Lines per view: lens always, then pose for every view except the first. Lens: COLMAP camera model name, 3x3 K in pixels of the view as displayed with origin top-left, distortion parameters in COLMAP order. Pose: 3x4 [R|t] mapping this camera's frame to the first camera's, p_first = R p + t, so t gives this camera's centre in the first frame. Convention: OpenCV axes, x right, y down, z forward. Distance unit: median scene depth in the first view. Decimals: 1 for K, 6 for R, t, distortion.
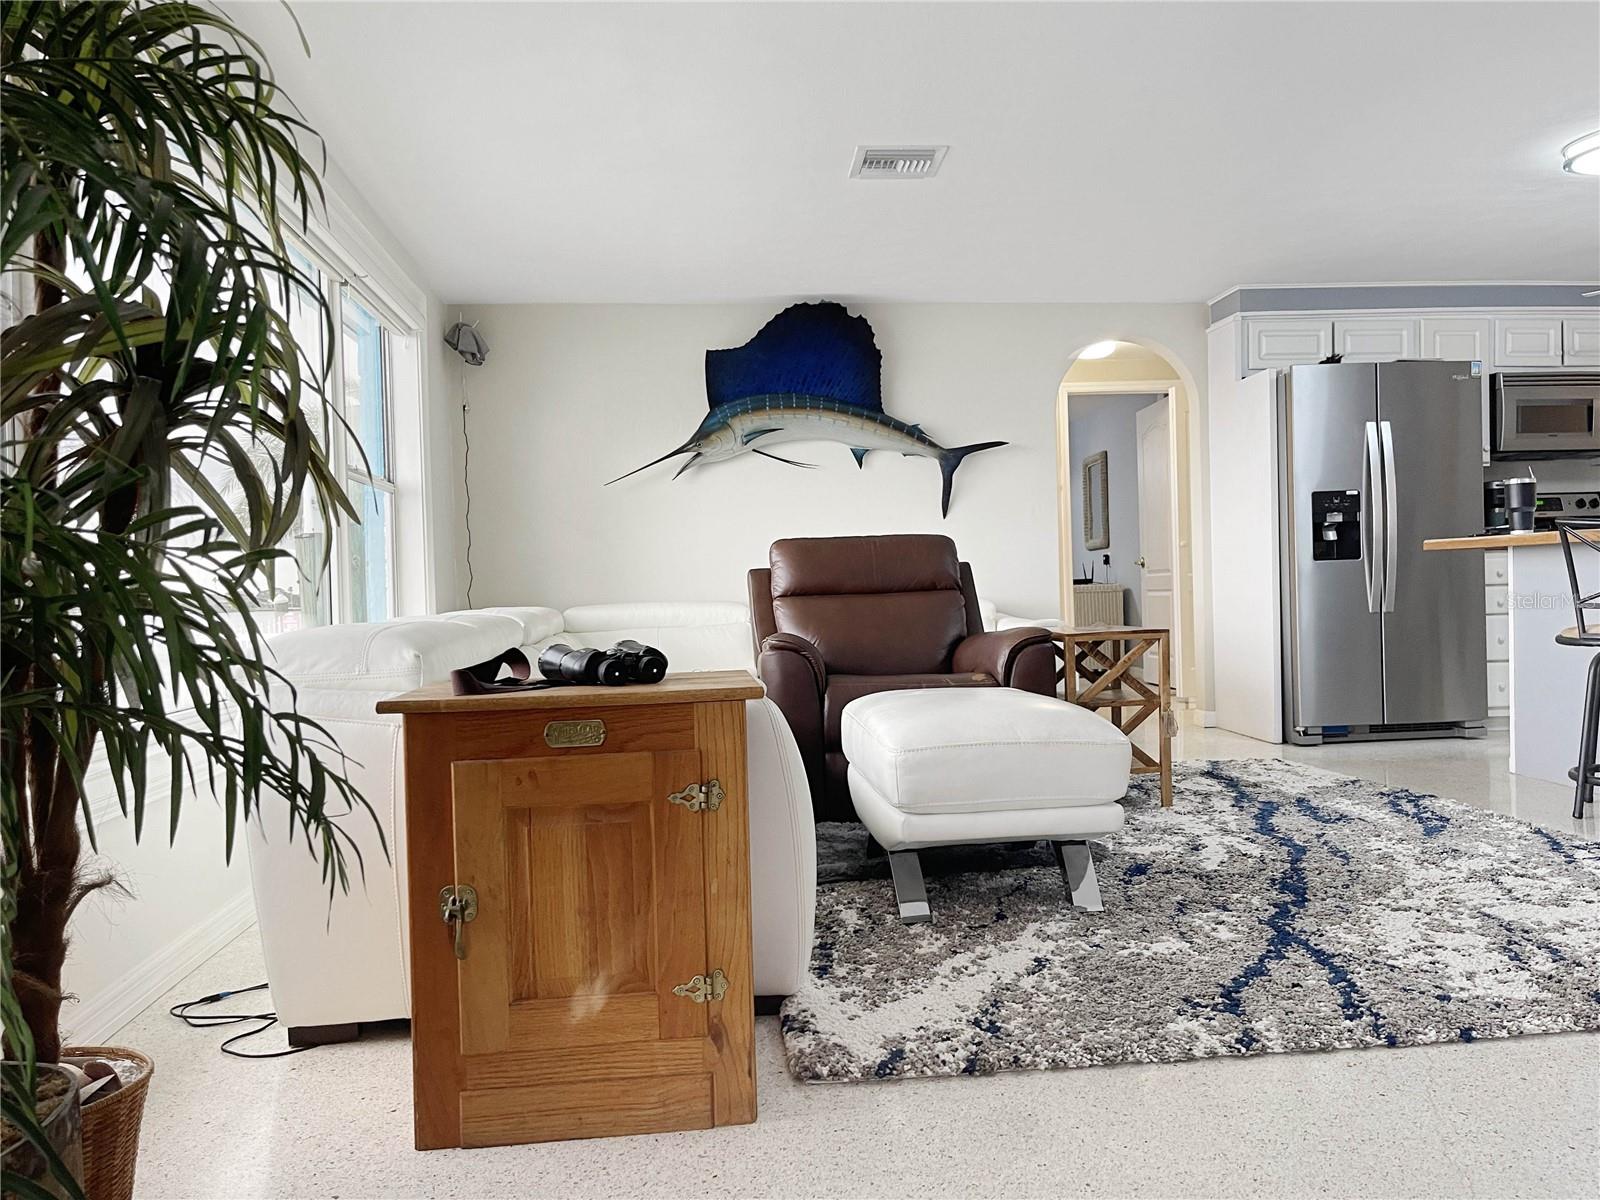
lens RADIAL K [[1198.5, 0, 801.8], [0, 1198.5, 600.0], [0, 0, 1]] dist [0.023338, -0.026190]
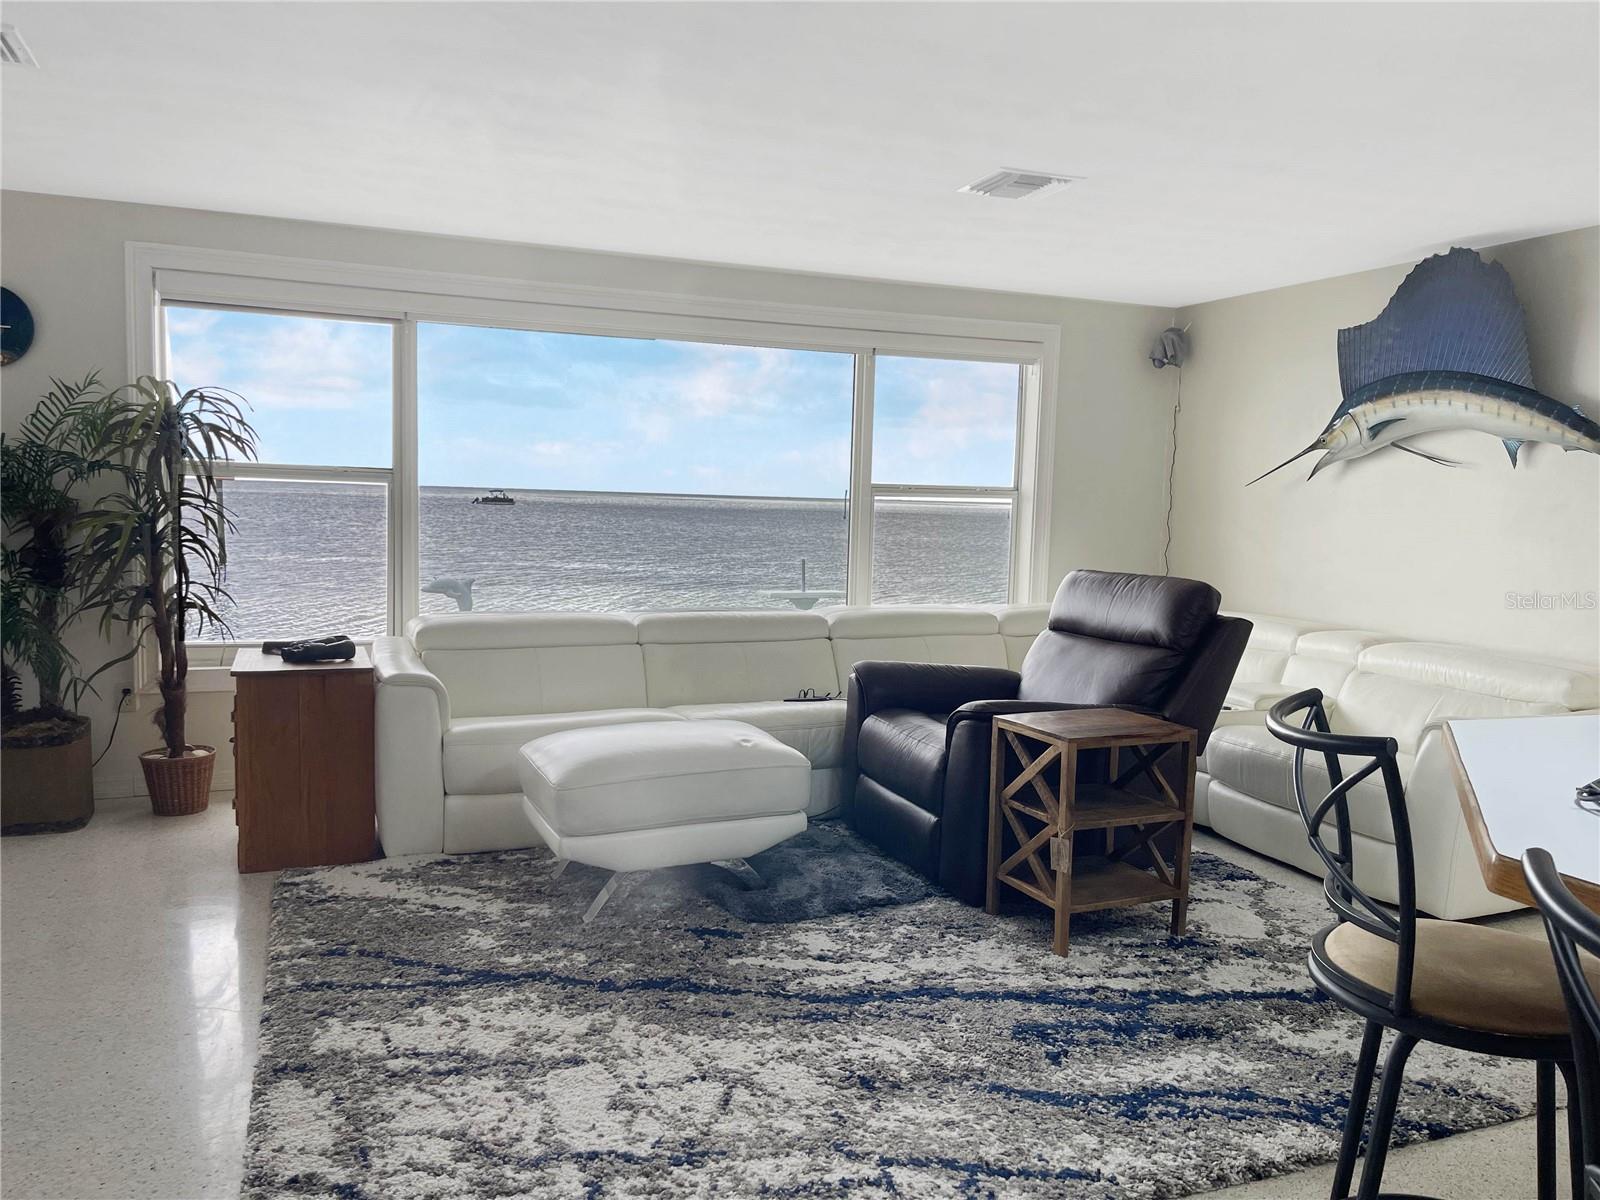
lens RADIAL K [[1198.5, 0, 798.2], [0, 1198.5, 597.3], [0, 0, 1]] dist [0.023338, -0.026190]
pose [[0.296236, 0.118376, -0.947751, 1.502859], [-0.049498, 0.992859, 0.108539, -0.218680], [0.953831, 0.014759, 0.299980, 0.894866]]
